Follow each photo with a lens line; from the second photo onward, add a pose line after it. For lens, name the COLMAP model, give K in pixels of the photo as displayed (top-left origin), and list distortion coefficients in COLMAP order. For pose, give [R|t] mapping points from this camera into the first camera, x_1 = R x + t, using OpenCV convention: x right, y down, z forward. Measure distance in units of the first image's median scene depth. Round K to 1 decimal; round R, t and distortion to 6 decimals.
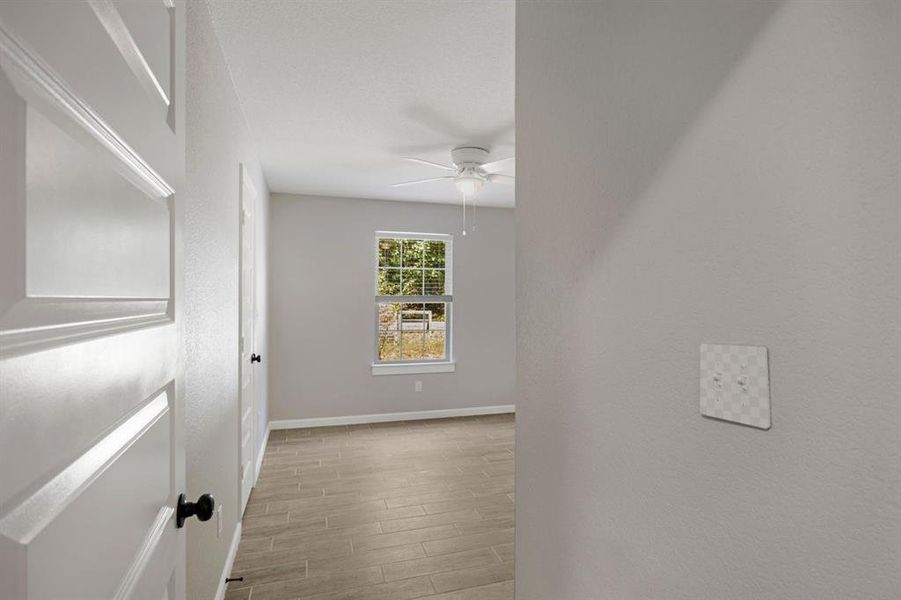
lens RADIAL K [[460.9, 0, 444.2], [0, 460.9, 297.7], [0, 0, 1]] dist [-0.007572, -0.000577]
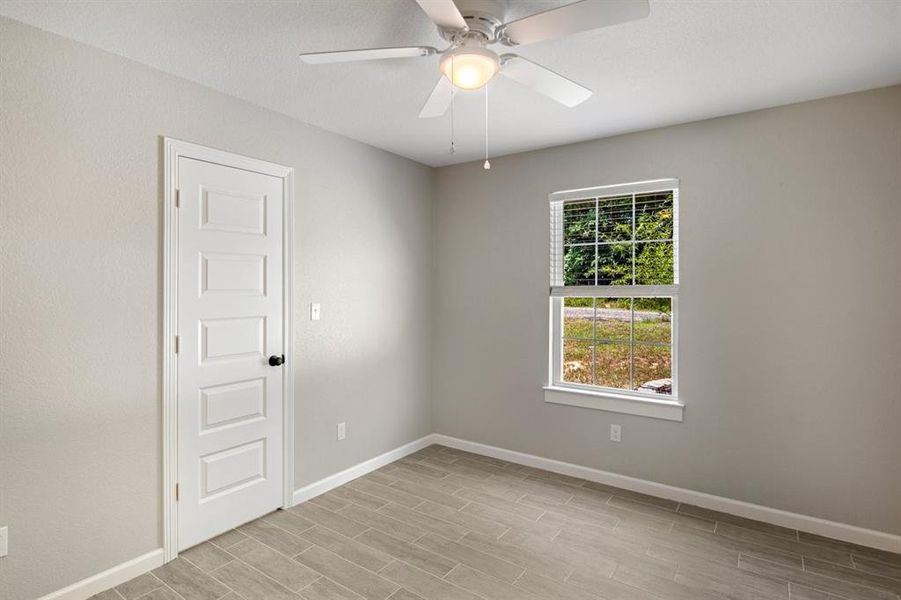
lens RADIAL K [[470.5, 0, 445.6], [0, 470.5, 292.0], [0, 0, 1]] dist [0.001401, -0.000516]
pose [[0.625317, 0.000121, -0.780371, 0.332387], [0.006063, 0.999969, 0.005014, -0.000331], [0.780347, -0.007867, 0.625297, 0.488700]]
